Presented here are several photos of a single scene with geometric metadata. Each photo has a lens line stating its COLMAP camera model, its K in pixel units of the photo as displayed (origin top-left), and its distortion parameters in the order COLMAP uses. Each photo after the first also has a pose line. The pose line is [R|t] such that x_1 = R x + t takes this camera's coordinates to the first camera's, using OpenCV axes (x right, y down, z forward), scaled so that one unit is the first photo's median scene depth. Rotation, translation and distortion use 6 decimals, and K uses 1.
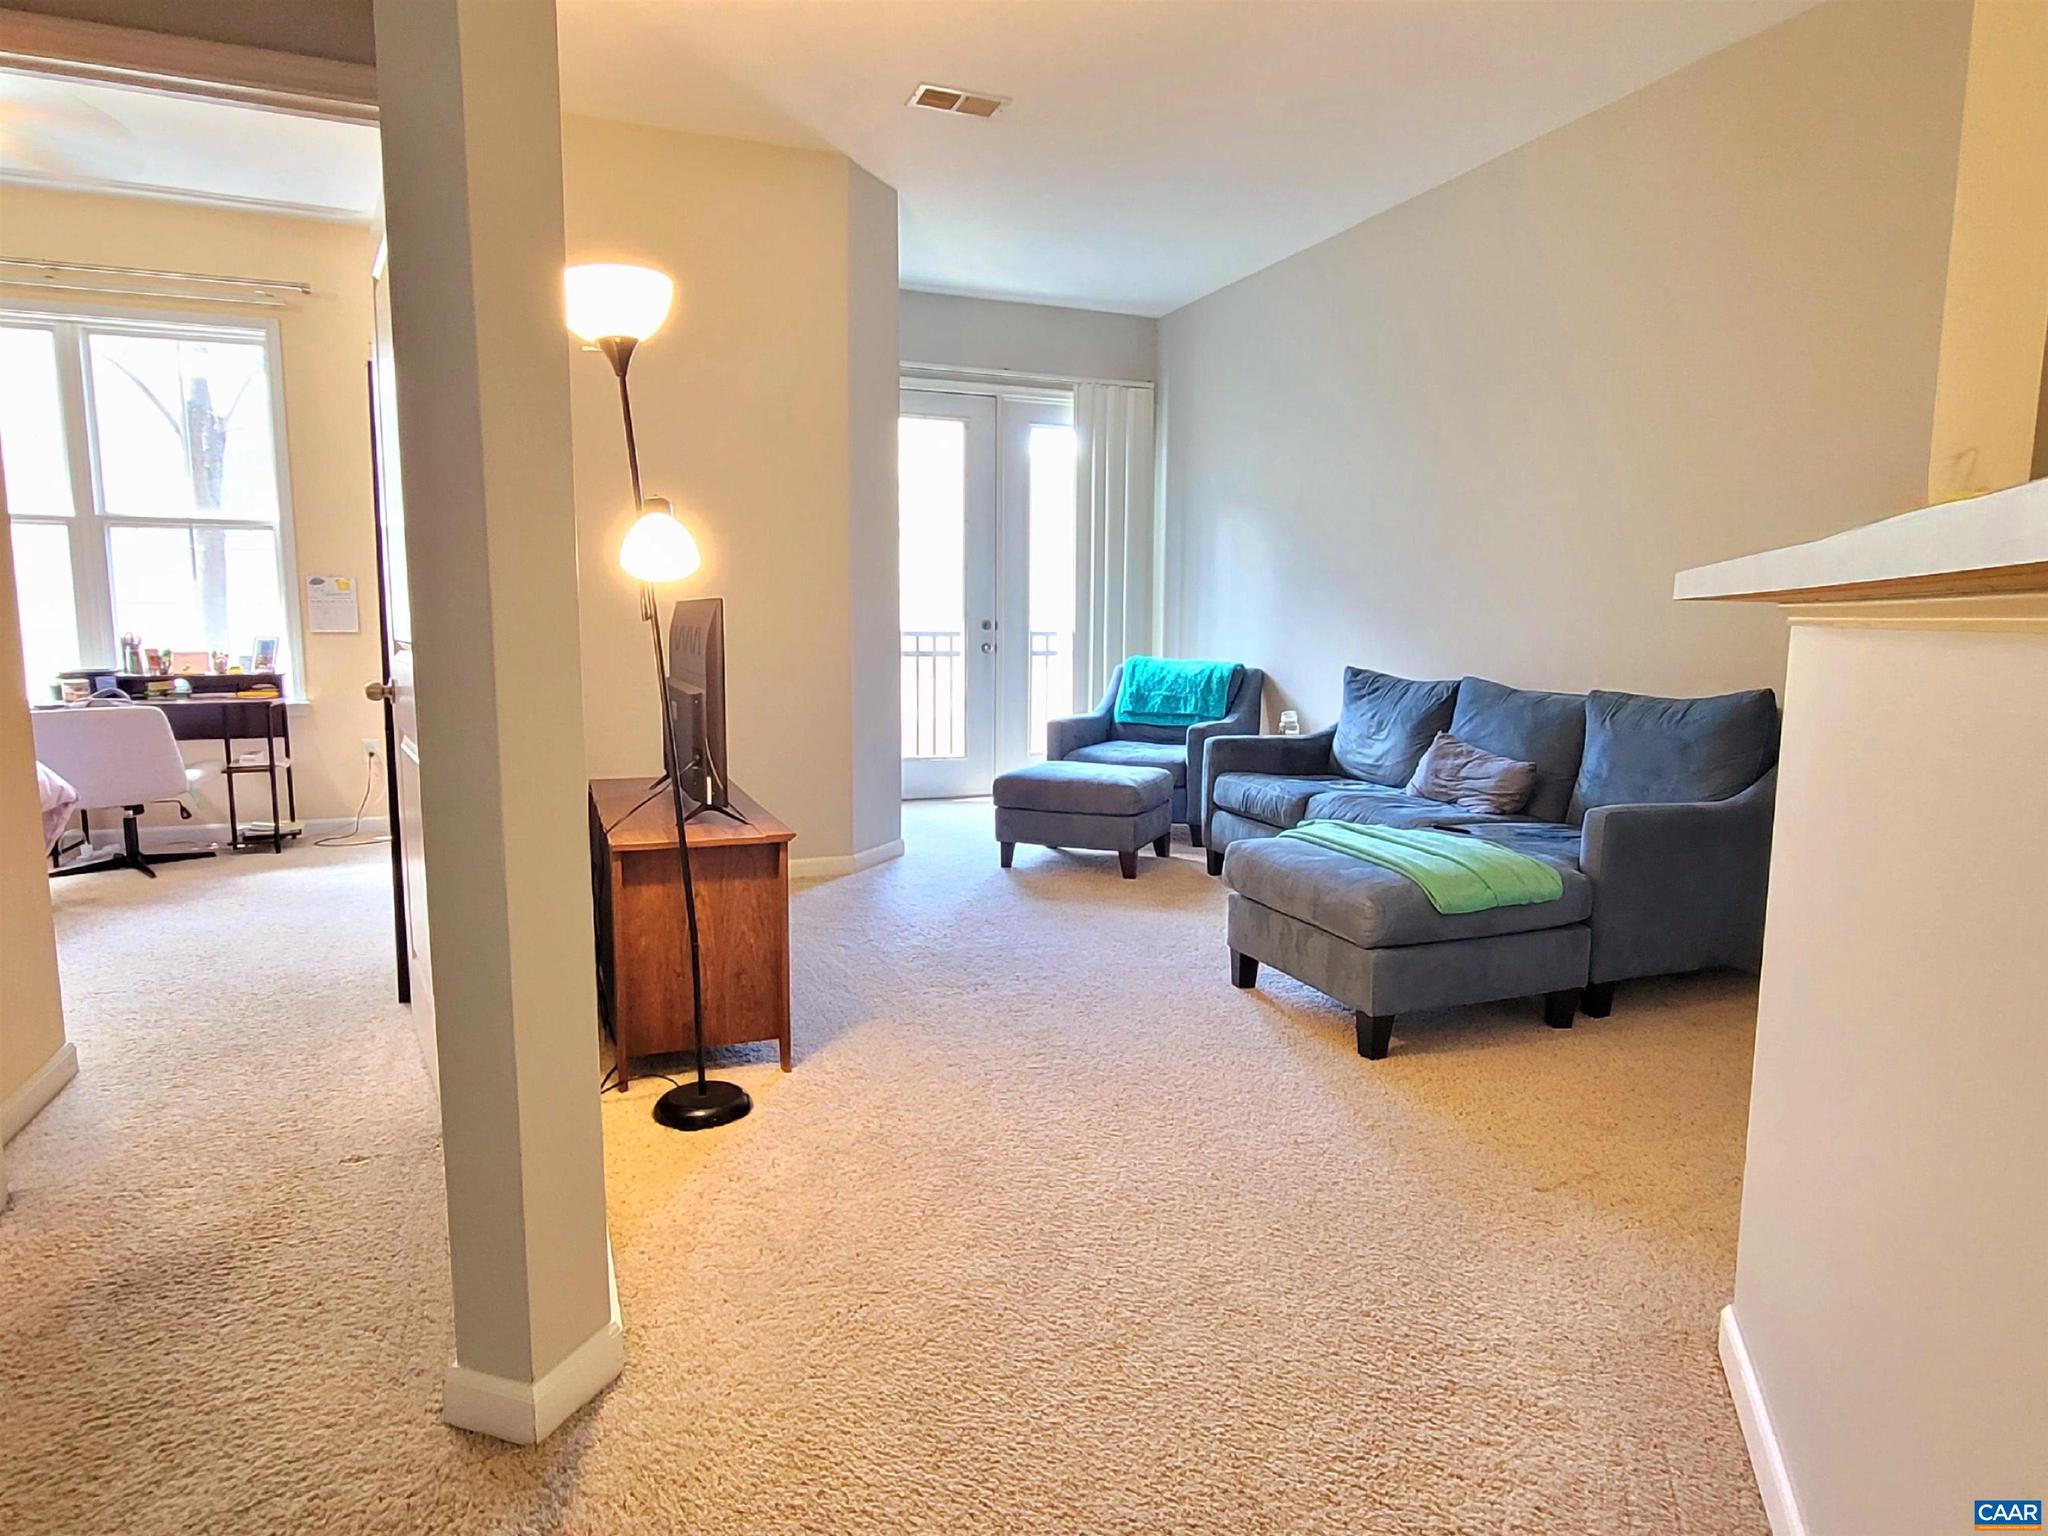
lens RADIAL K [[1183.2, 0, 1022.3], [0, 1183.2, 774.4], [0, 0, 1]] dist [-0.003980, -0.000307]
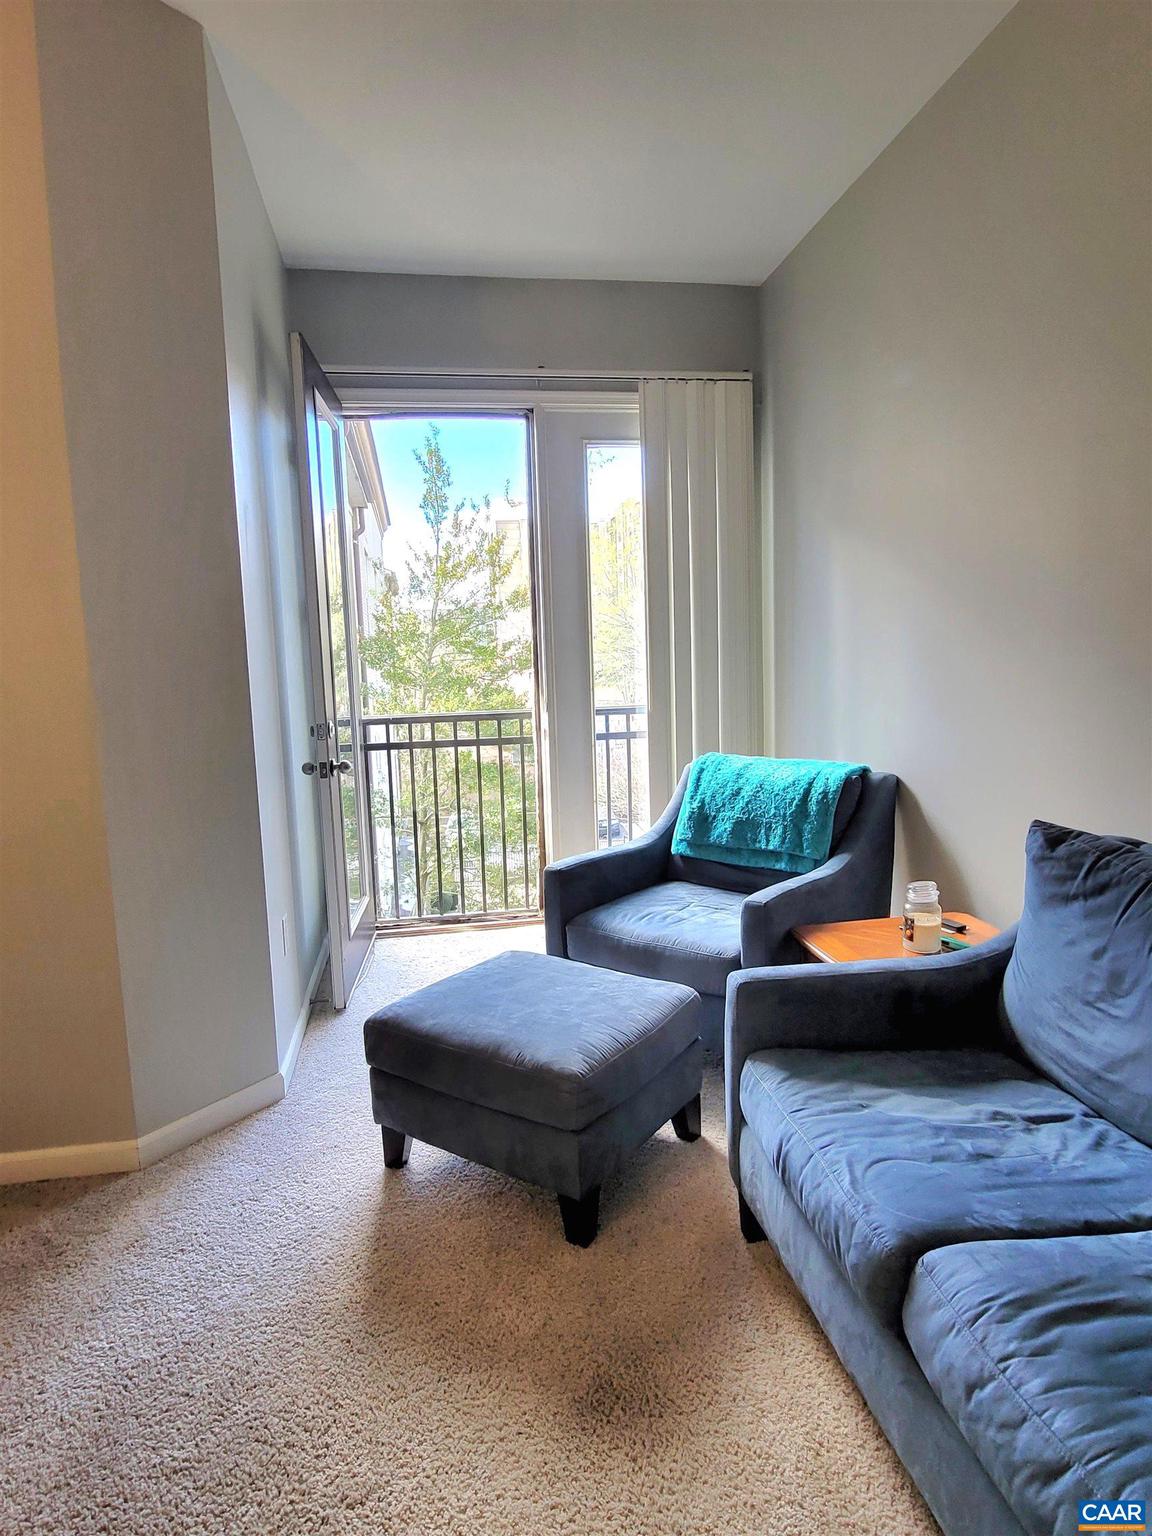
lens RADIAL K [[887.4, 0, 576.0], [0, 887.4, 768.0], [0, 0, 1]] dist [-0.003980, -0.000307]
pose [[0.975129, -0.011102, -0.221362, 0.141901], [0.010361, 0.999936, -0.004513, -0.093762], [0.221398, 0.002107, 0.975181, 0.498172]]
